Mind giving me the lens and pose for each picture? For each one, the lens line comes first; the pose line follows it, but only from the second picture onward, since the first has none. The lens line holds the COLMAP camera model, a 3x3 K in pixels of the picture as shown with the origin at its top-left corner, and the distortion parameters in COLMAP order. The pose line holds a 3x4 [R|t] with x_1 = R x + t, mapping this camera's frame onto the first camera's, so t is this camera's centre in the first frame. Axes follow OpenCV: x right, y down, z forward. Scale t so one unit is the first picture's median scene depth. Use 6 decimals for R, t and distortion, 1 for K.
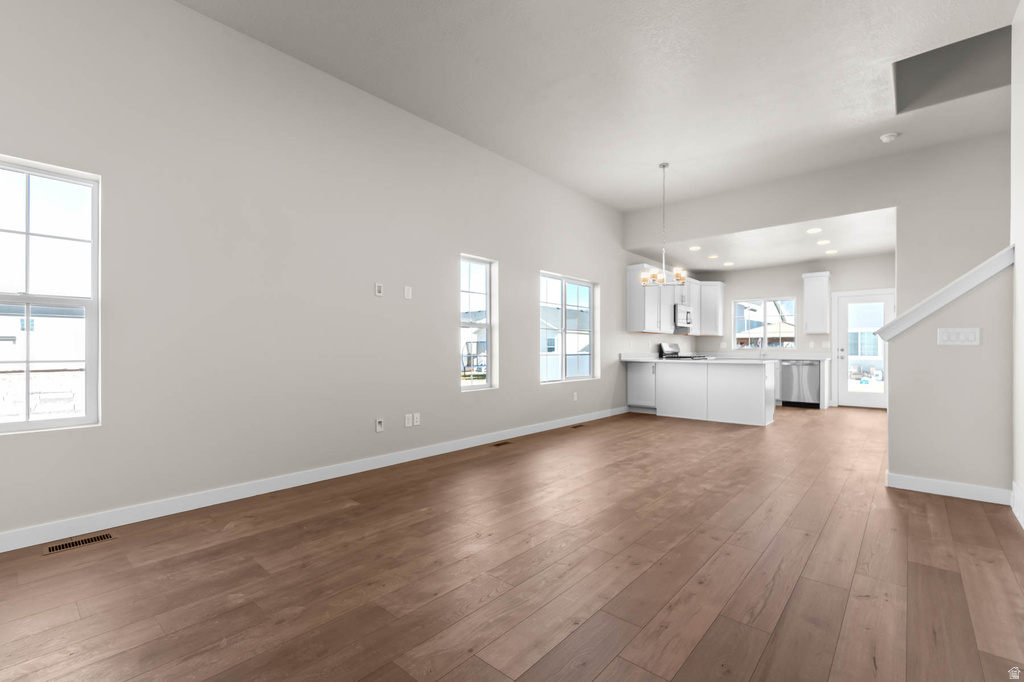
lens RADIAL K [[460.4, 0, 517.8], [0, 460.4, 353.4], [0, 0, 1]] dist [0.018798, -0.000107]
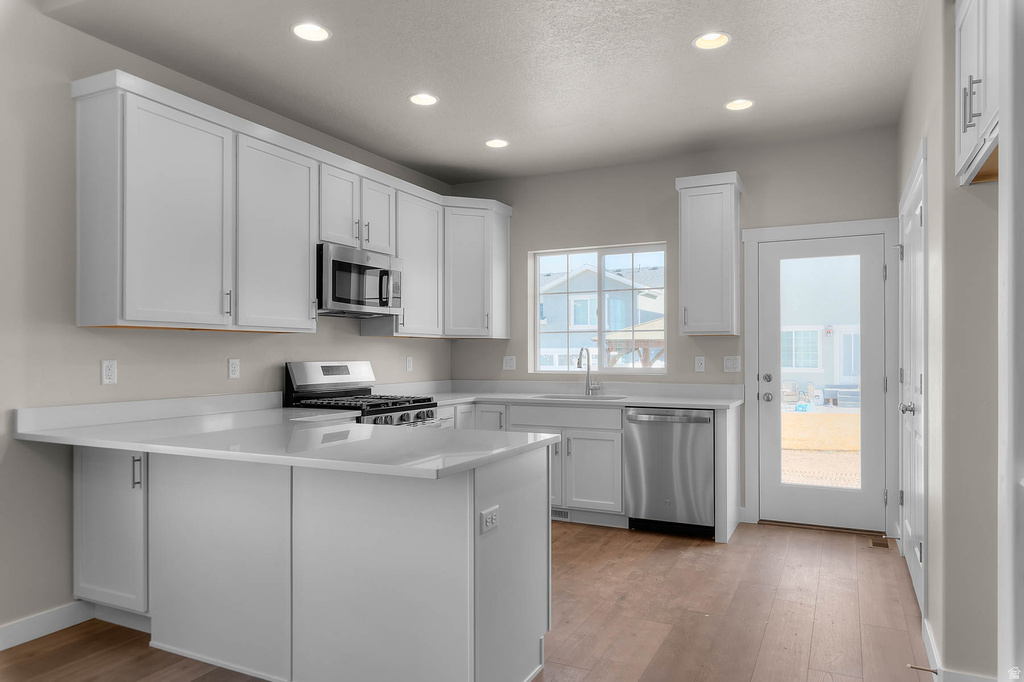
lens RADIAL K [[675.8, 0, 515.5], [0, 675.8, 360.1], [0, 0, 1]] dist [-0.000197, -0.000378]
pose [[0.969778, -0.003789, 0.243958, 0.351600], [0.003378, 0.999992, 0.002103, -0.024118], [-0.243964, -0.001215, 0.969783, 0.497185]]
